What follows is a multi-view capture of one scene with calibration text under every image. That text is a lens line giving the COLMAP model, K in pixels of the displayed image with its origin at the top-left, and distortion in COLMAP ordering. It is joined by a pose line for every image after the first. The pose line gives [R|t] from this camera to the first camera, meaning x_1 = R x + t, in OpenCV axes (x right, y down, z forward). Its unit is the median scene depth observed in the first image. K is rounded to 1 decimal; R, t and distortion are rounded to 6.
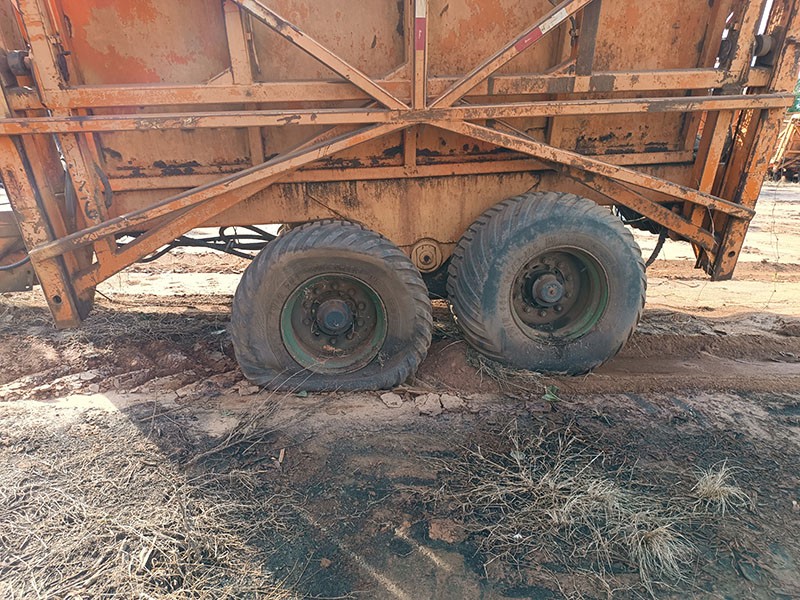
lens RADIAL K [[566.5, 0, 400.0], [0, 566.5, 300.0], [0, 0, 1]] dist [0.037626, -0.046690]
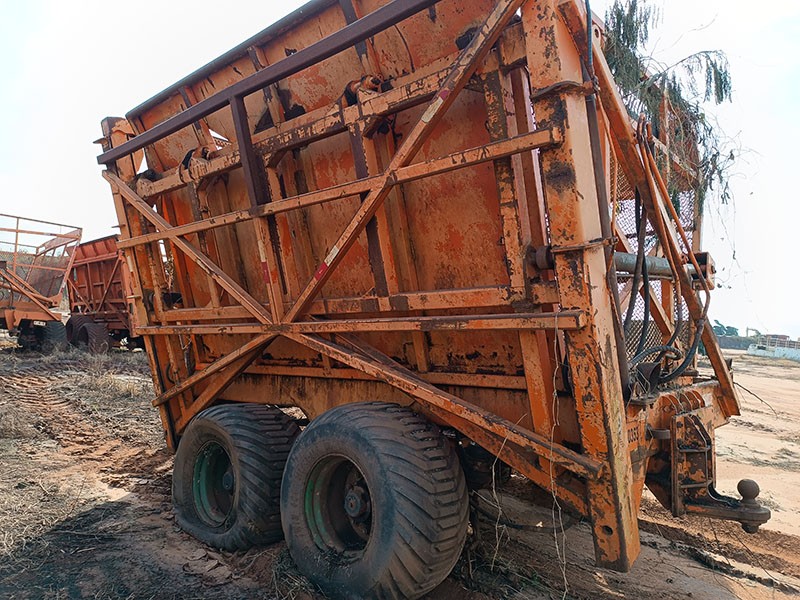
lens RADIAL K [[566.5, 0, 400.0], [0, 566.5, 300.0], [0, 0, 1]] dist [0.037626, -0.046690]
pose [[0.657648, -0.017810, -0.753115, 1.126999], [-0.244025, 0.940780, -0.235340, -0.142694], [0.712707, 0.338550, 0.614356, 0.365171]]
